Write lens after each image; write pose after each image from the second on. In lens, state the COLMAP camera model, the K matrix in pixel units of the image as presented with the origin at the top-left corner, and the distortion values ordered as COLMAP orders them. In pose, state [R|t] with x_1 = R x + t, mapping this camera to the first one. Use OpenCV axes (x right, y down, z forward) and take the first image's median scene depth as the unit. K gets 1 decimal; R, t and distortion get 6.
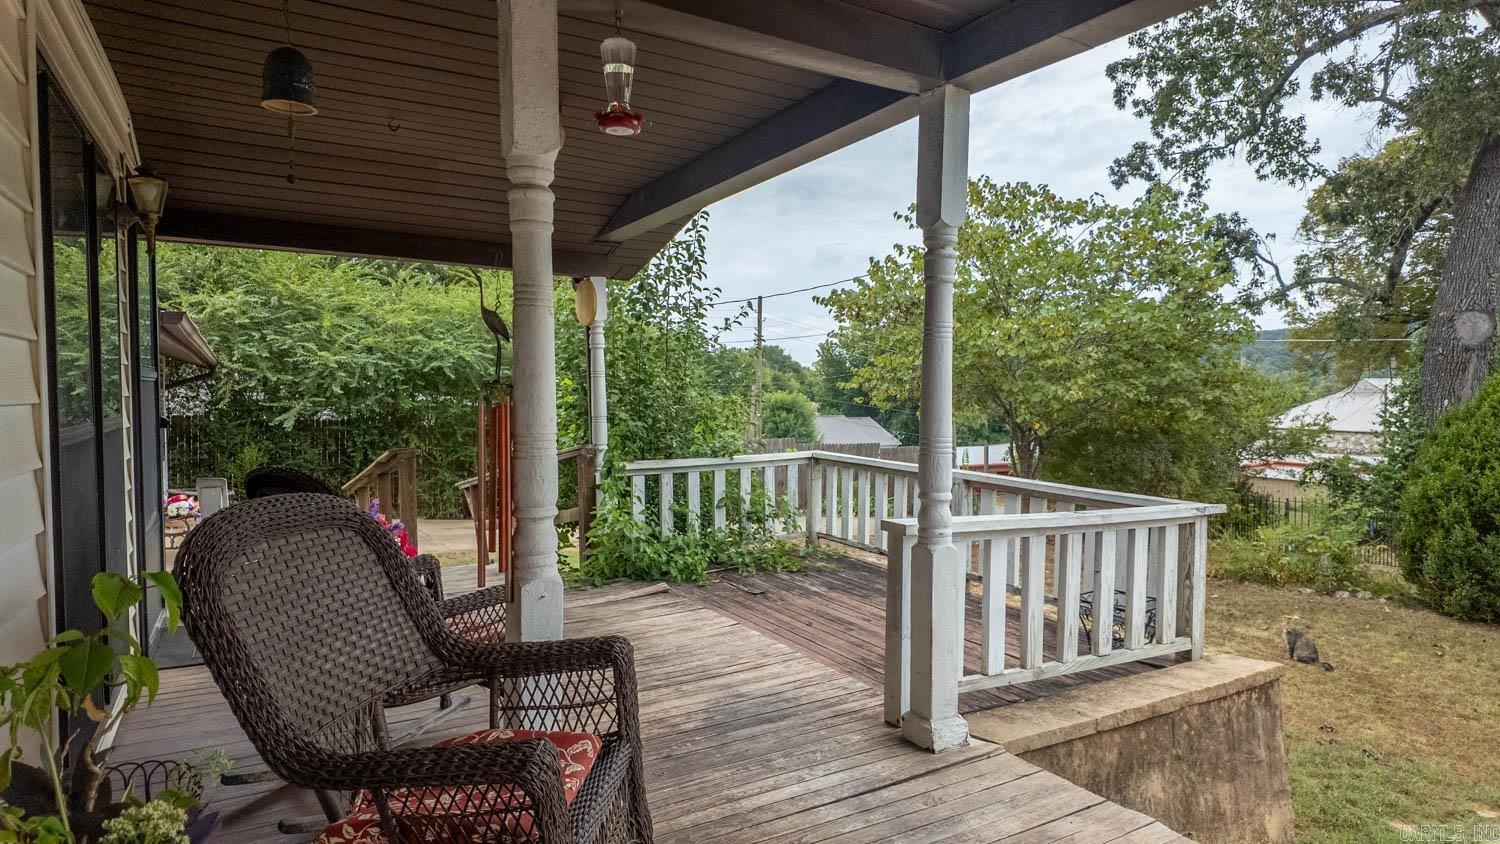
lens RADIAL K [[877.8, 0, 750.0], [0, 877.8, 422.0], [0, 0, 1]] dist [0.100214, -0.120761]
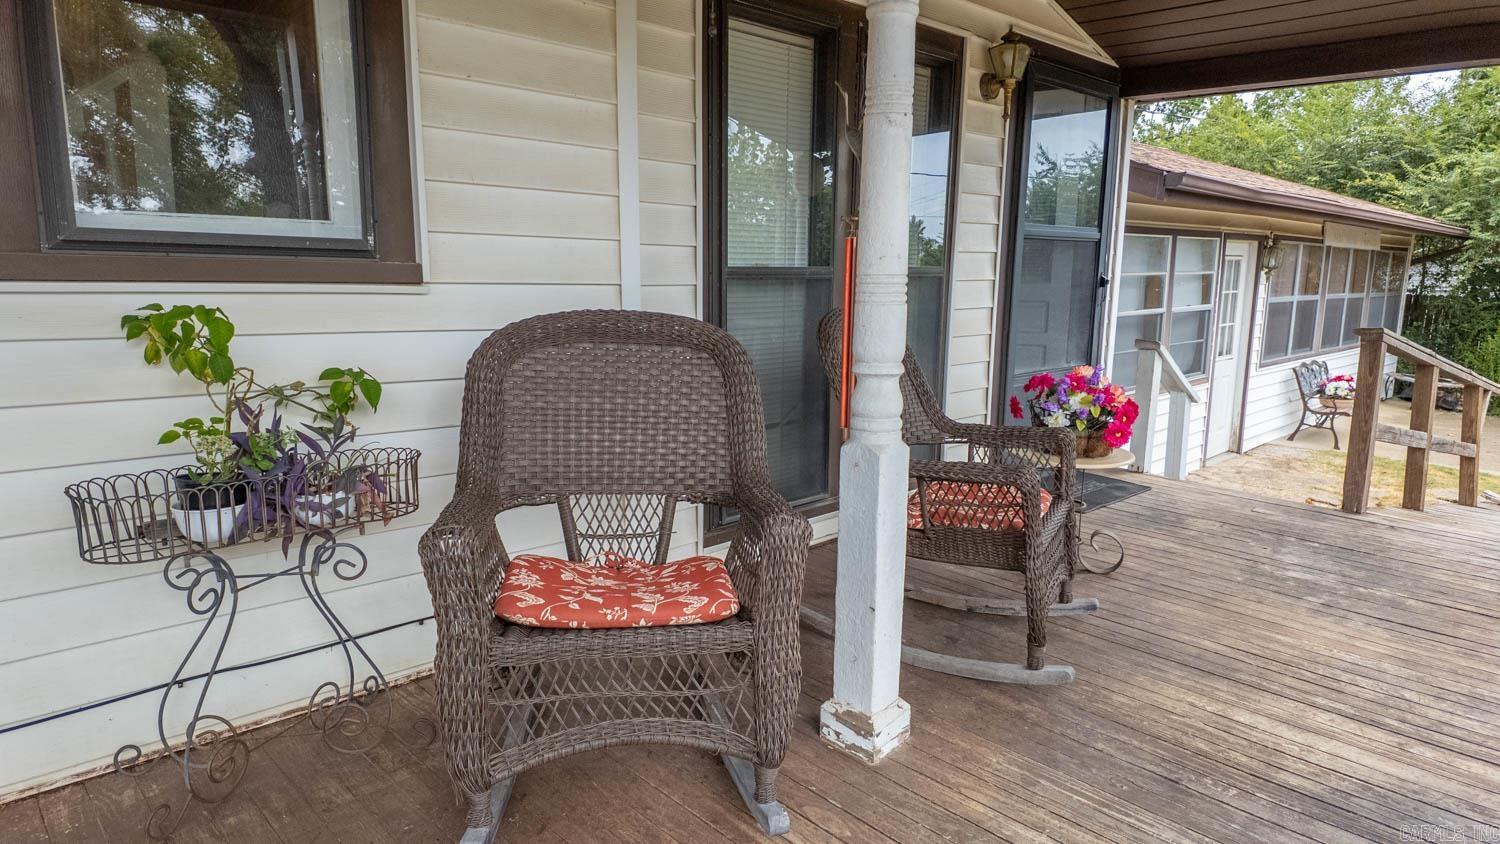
lens RADIAL K [[897.1, 0, 799.7], [0, 897.1, 426.0], [0, 0, 1]] dist [0.070586, -0.000653]
pose [[0.280783, 0.177168, -0.943278, 0.192463], [-0.056413, 0.984162, 0.168054, 0.004220], [0.958112, 0.006026, 0.286331, 0.230607]]
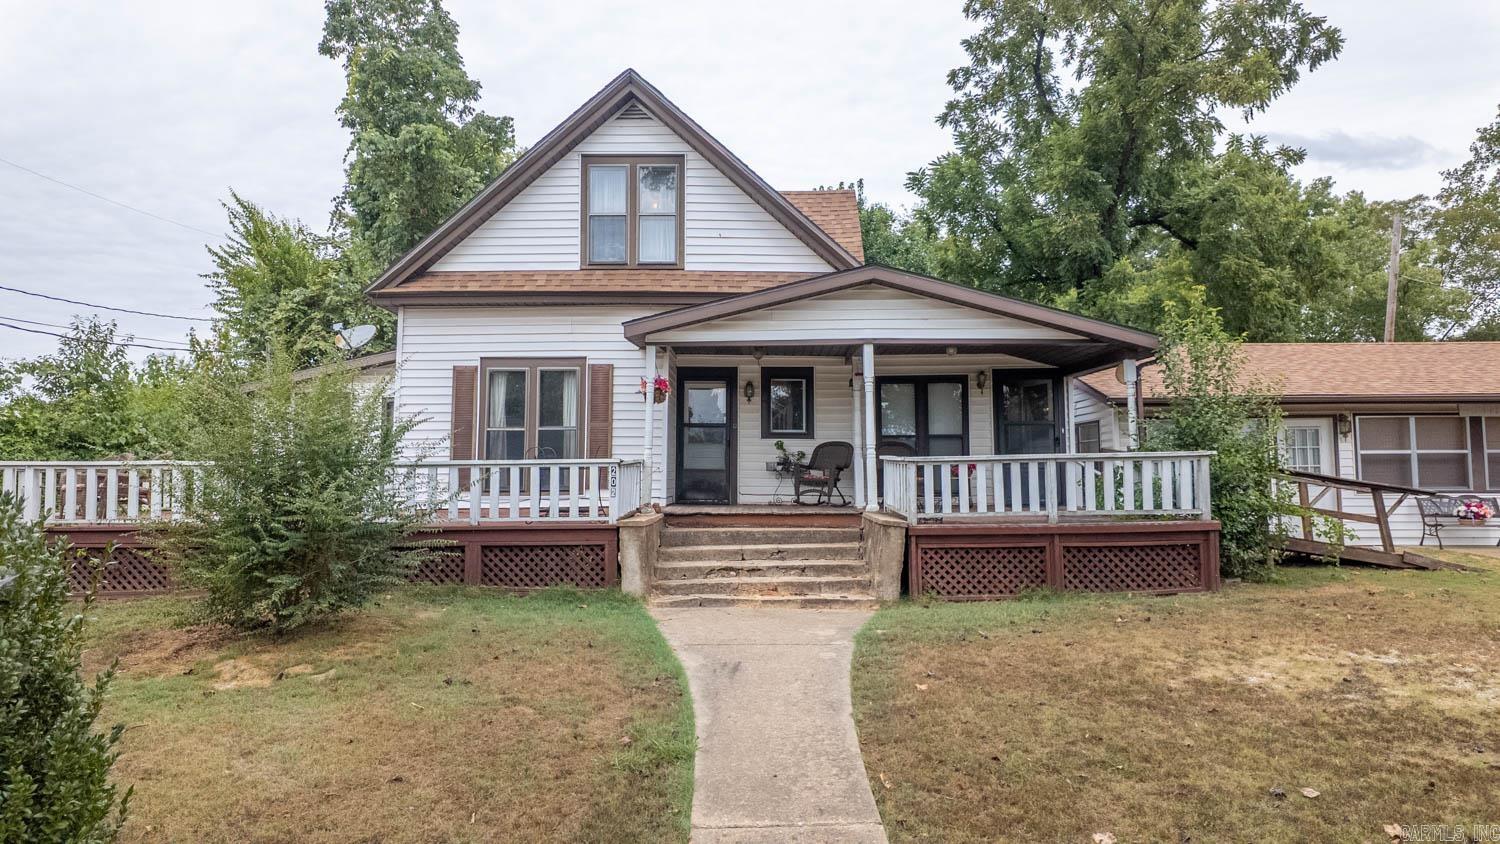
lens RADIAL K [[877.8, 0, 750.0], [0, 877.8, 422.0], [0, 0, 1]] dist [0.100214, -0.120761]
pose [[-0.517957, -0.055637, -0.853595, 1.634771], [-0.031678, 0.998446, -0.045856, 0.074331], [0.854820, 0.003289, -0.518914, 1.115994]]
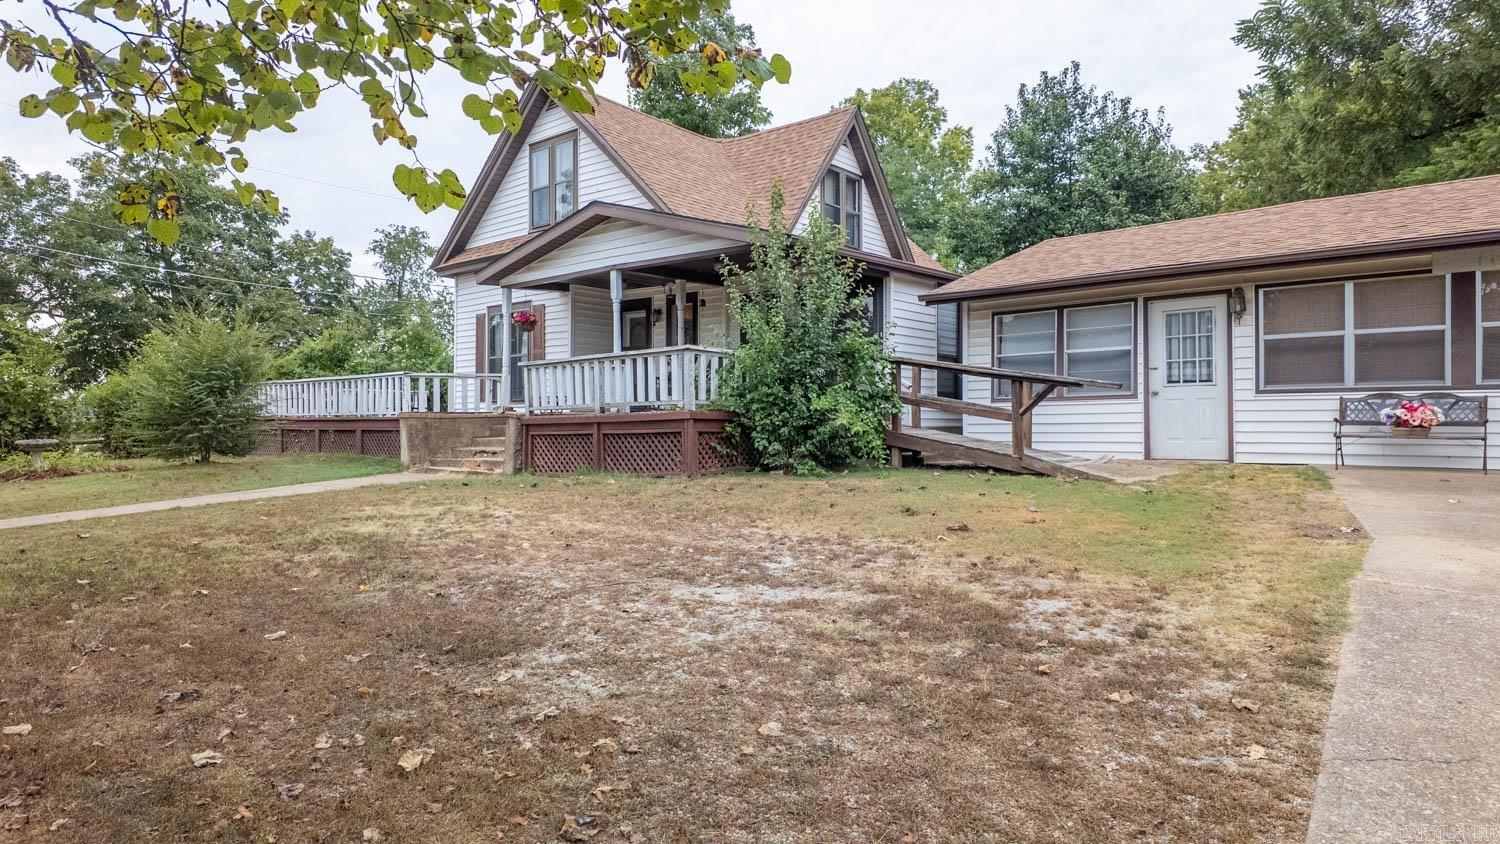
lens RADIAL K [[877.8, 0, 750.0], [0, 877.8, 422.0], [0, 0, 1]] dist [0.100214, -0.120761]
pose [[-0.944697, -0.001101, -0.327944, 0.458888], [-0.013901, 0.999230, 0.036689, 0.105215], [0.327651, 0.039219, -0.943985, 2.415431]]
